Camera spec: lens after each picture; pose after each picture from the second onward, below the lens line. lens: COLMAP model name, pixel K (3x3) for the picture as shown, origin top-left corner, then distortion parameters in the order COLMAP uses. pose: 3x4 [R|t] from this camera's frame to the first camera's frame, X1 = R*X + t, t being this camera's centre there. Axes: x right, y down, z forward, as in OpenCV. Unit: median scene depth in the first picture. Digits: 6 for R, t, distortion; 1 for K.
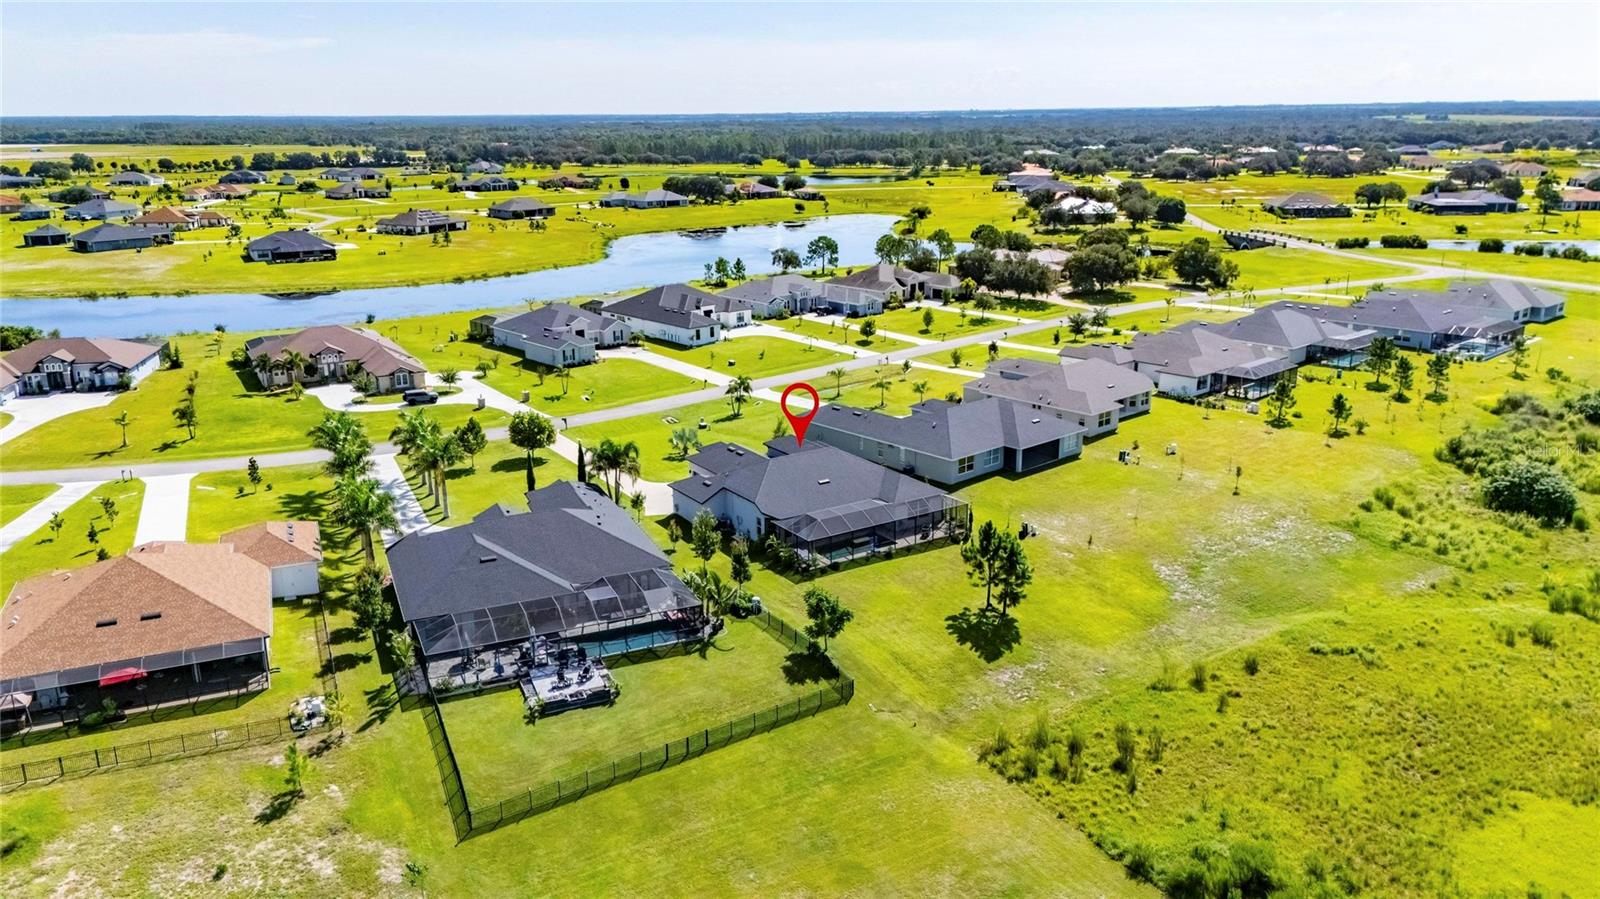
lens RADIAL K [[1171.3, 0, 785.4], [0, 1171.3, 450.4], [0, 0, 1]] dist [0.073446, -0.067149]
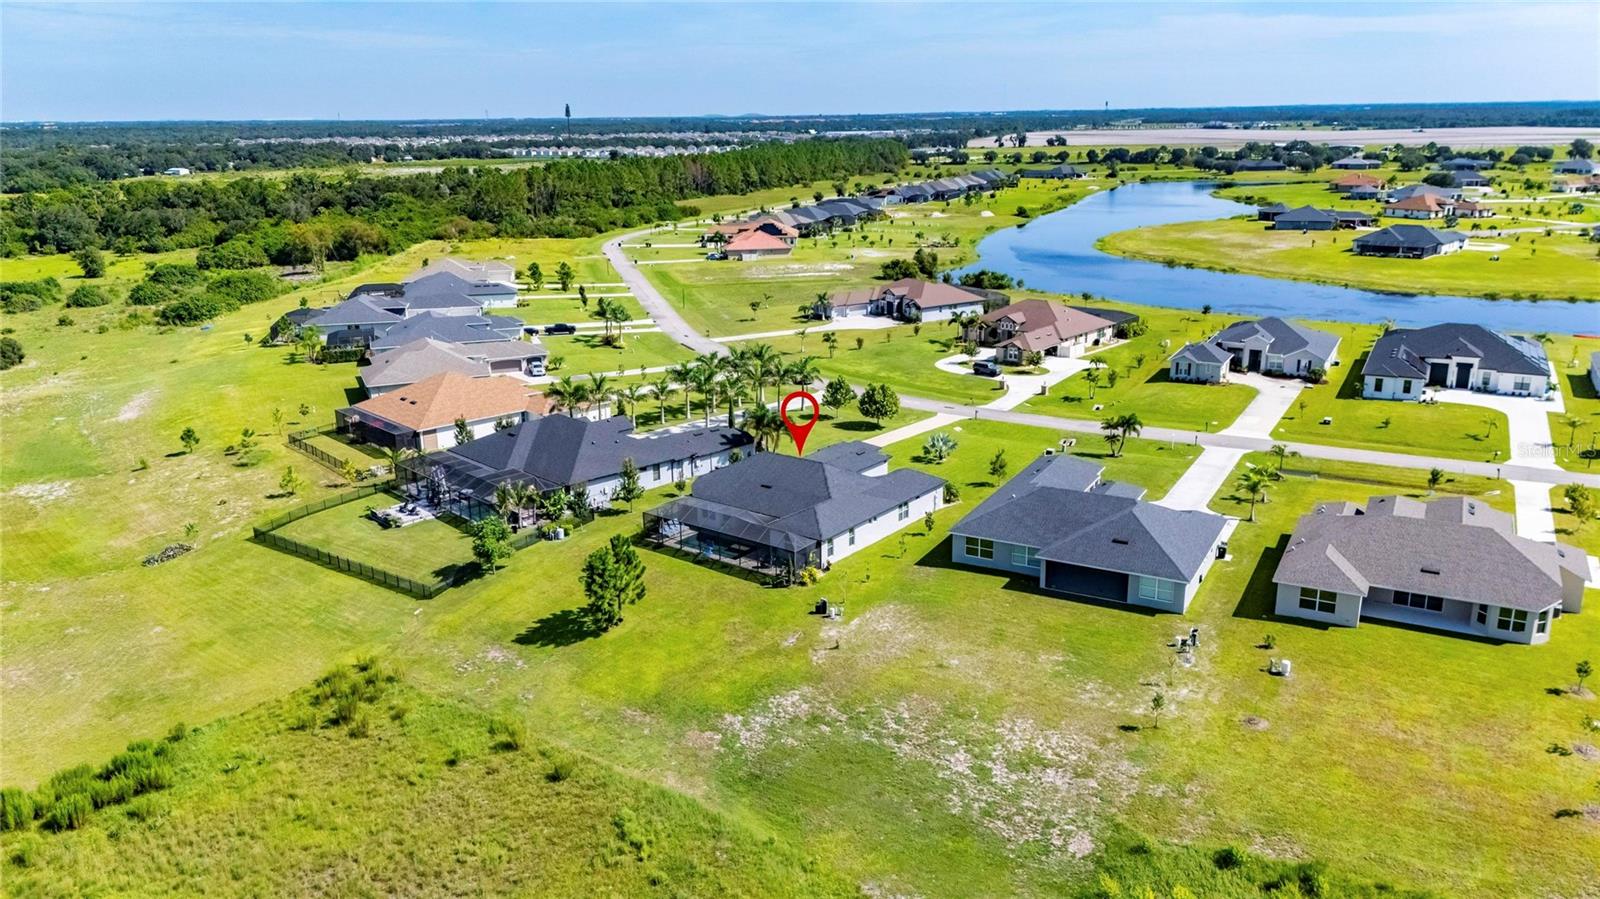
lens RADIAL K [[1171.3, 0, 800.7], [0, 1171.3, 433.2], [0, 0, 1]] dist [0.073446, -0.067149]
pose [[0.348244, 0.252630, -0.902720, 0.982201], [-0.252423, 0.952702, 0.169240, -0.201376], [0.902778, 0.168931, 0.395542, 0.663681]]
